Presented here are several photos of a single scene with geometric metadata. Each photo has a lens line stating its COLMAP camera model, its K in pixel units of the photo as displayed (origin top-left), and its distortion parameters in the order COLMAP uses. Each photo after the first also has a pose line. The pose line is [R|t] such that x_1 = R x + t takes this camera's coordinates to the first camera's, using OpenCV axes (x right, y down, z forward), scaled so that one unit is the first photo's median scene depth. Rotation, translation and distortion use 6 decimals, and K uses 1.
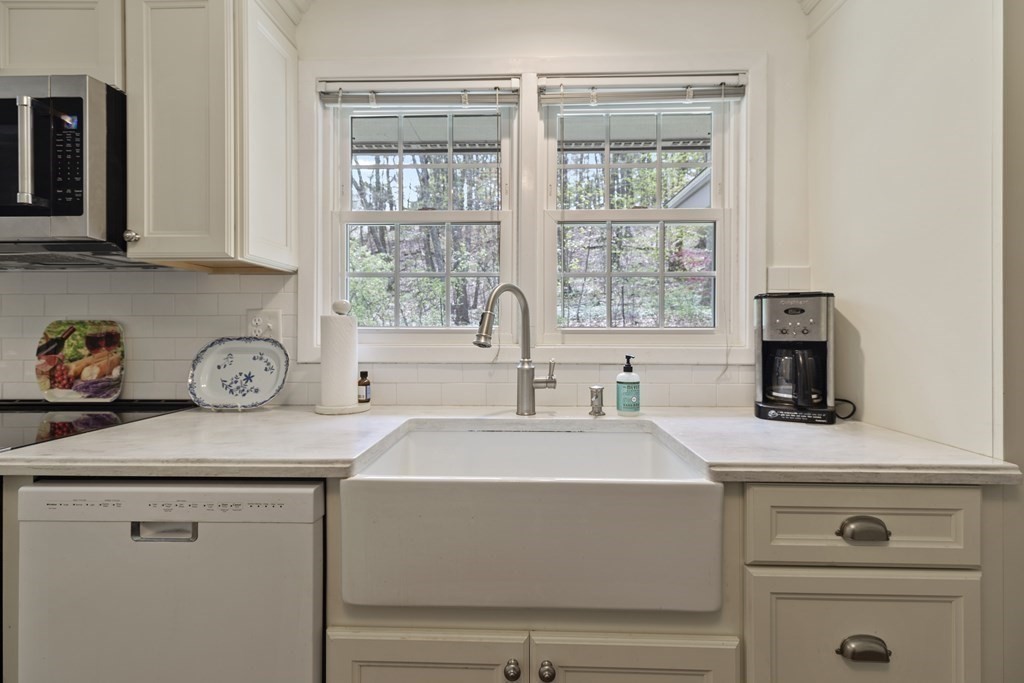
lens RADIAL K [[462.1, 0, 517.4], [0, 462.1, 329.3], [0, 0, 1]] dist [0.006917, -0.000683]
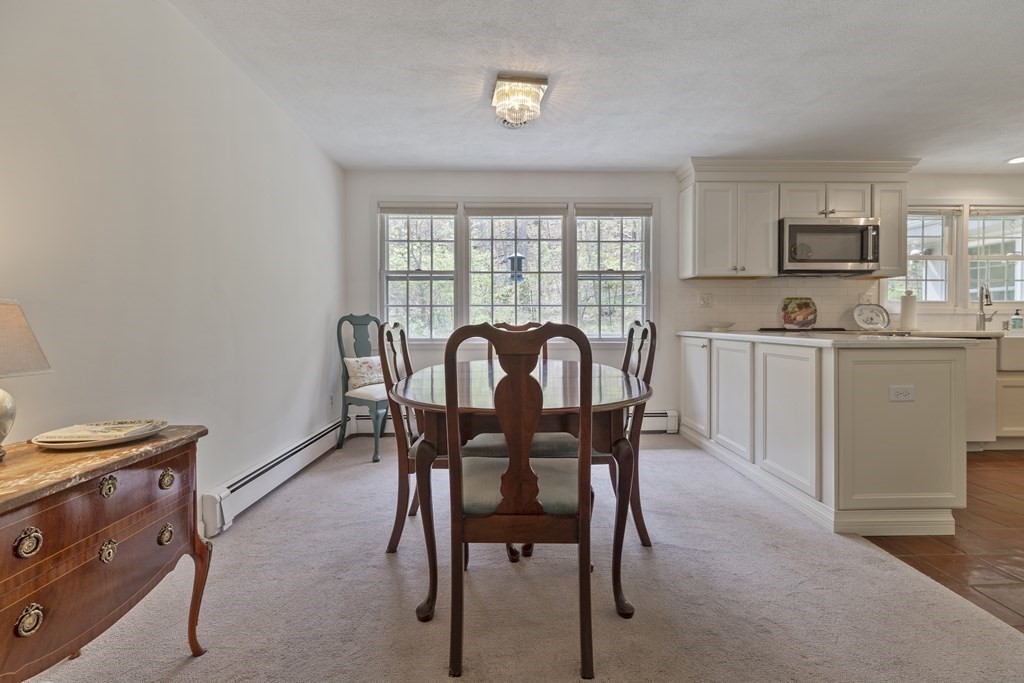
lens RADIAL K [[462.1, 0, 515.4], [0, 462.1, 326.3], [0, 0, 1]] dist [0.006917, -0.000683]
pose [[0.998225, -0.001050, 0.059544, -3.006847], [0.000342, 0.999929, 0.011892, 0.124395], [-0.059552, -0.011851, 0.998155, -1.677146]]
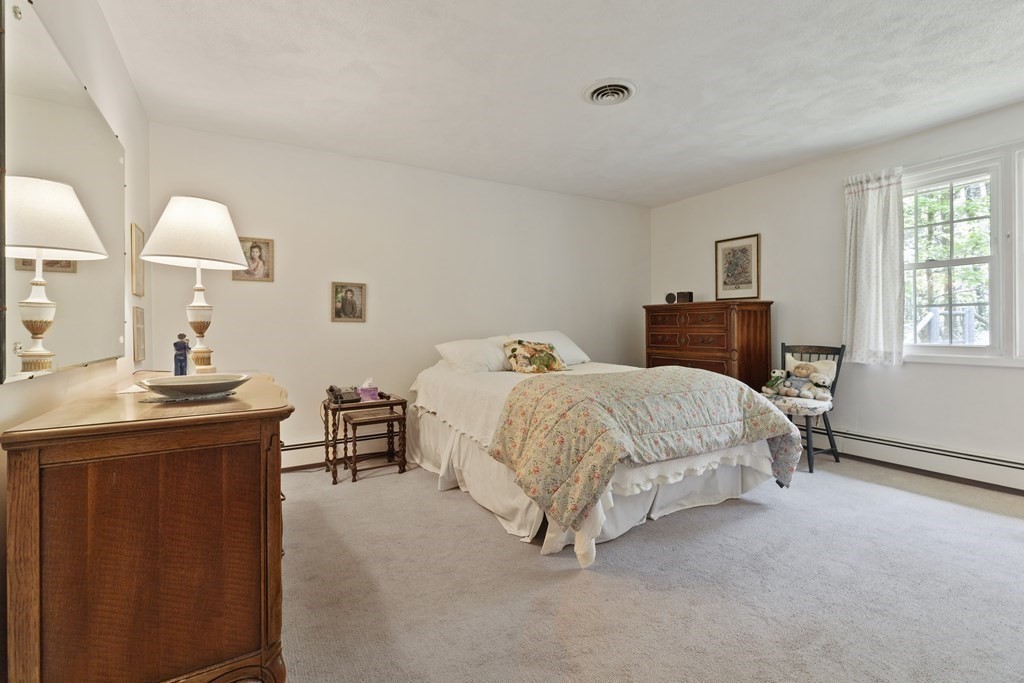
lens RADIAL K [[462.1, 0, 511.3], [0, 462.1, 333.6], [0, 0, 1]] dist [0.006917, -0.000683]
pose [[0.544387, 0.011125, -0.838761, -2.651208], [0.001184, 0.999901, 0.014031, 0.120617], [0.838834, -0.008632, 0.544320, -1.597825]]
